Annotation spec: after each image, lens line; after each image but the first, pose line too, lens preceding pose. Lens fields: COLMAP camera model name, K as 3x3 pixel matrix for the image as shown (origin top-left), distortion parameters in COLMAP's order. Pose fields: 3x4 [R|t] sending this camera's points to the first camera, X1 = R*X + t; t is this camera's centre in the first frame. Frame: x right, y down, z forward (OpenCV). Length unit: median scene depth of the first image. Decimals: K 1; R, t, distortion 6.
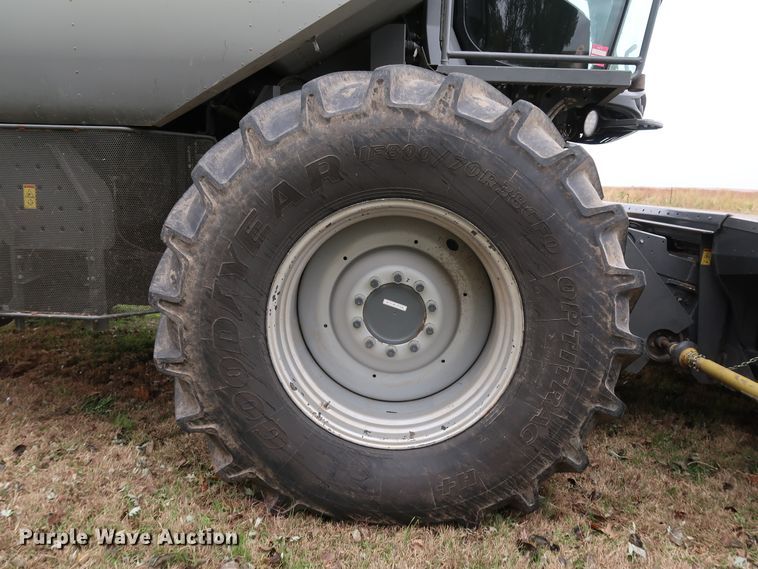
lens RADIAL K [[588.0, 0, 375.4], [0, 588.0, 286.4], [0, 0, 1]] dist [-0.028040, 0.008131]
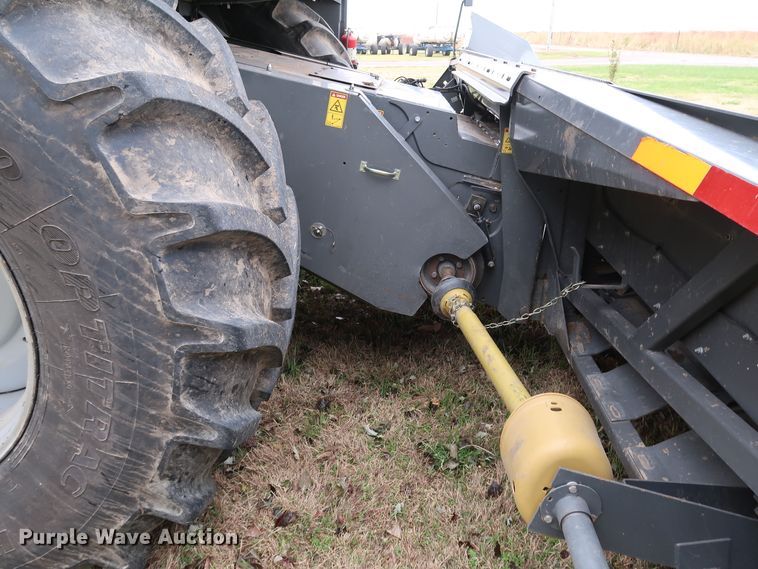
lens RADIAL K [[588.0, 0, 375.4], [0, 588.0, 286.4], [0, 0, 1]] dist [-0.028040, 0.008131]
pose [[0.999058, -0.042085, -0.010605, 0.601687], [0.043391, 0.973773, 0.223344, -0.064088], [0.000927, -0.223594, 0.974682, 0.474083]]
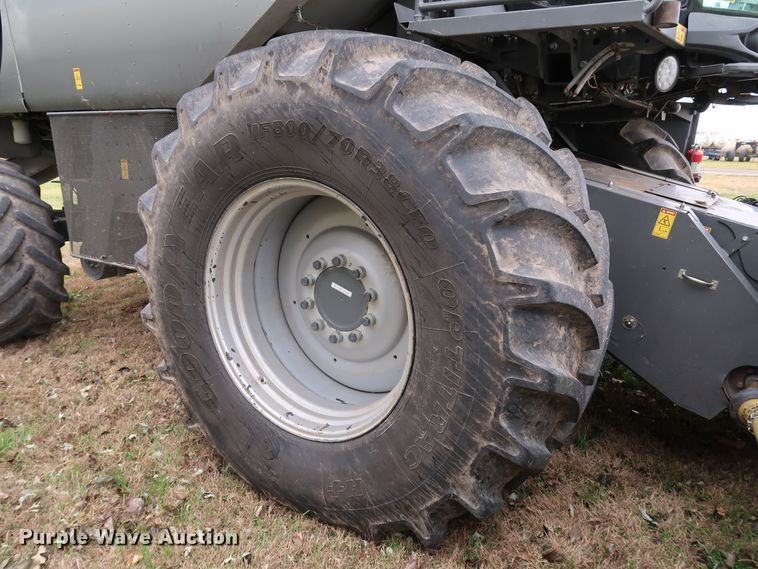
lens RADIAL K [[588.0, 0, 375.4], [0, 588.0, 286.4], [0, 0, 1]] dist [-0.028040, 0.008131]
pose [[0.860573, 0.107909, -0.497766, 0.631014], [-0.076642, 0.993607, 0.082896, -0.064428], [0.503528, -0.033188, 0.863341, 0.246015]]
